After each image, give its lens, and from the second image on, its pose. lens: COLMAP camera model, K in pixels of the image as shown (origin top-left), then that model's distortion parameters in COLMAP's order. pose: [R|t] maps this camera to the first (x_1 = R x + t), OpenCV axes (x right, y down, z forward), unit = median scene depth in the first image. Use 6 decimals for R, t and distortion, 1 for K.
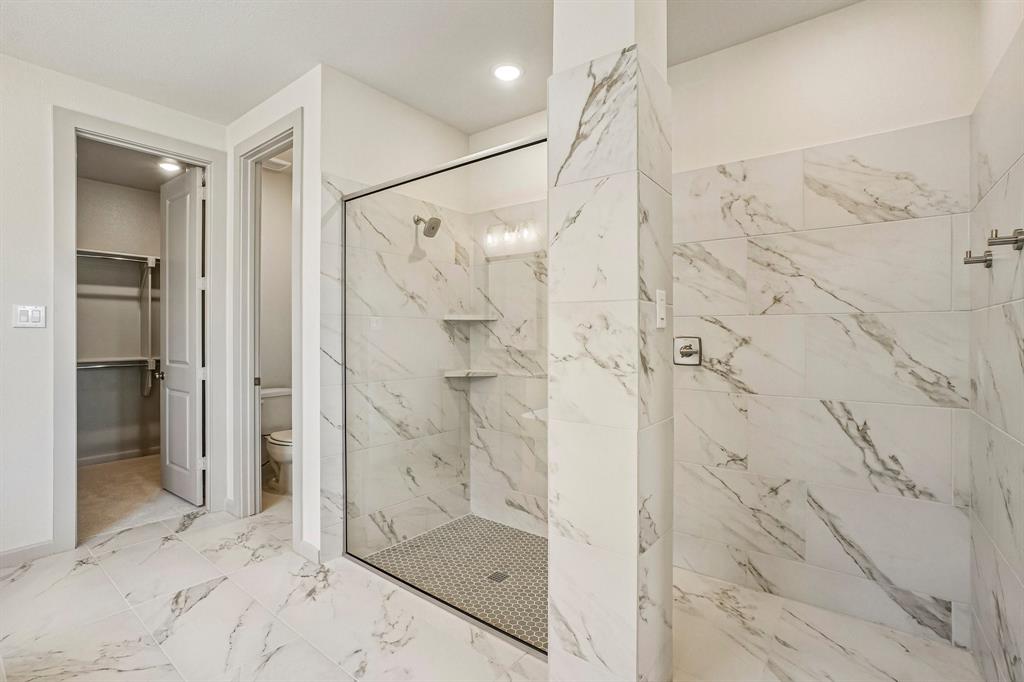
lens RADIAL K [[468.5, 0, 503.8], [0, 468.5, 340.2], [0, 0, 1]] dist [-0.017342, 0.002969]
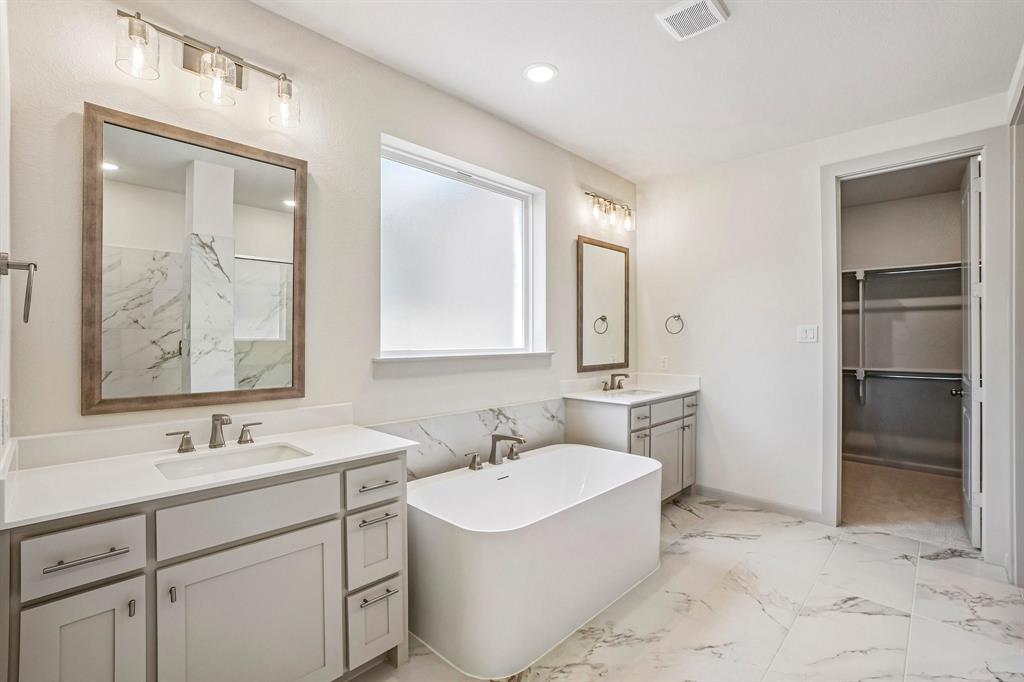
lens RADIAL K [[468.5, 0, 505.6], [0, 468.5, 337.4], [0, 0, 1]] dist [-0.017342, 0.002969]
pose [[-0.114236, -0.008597, -0.993416, 0.338283], [-0.015087, 0.999862, -0.006918, -0.016298], [0.993339, 0.014197, -0.114350, 0.258163]]
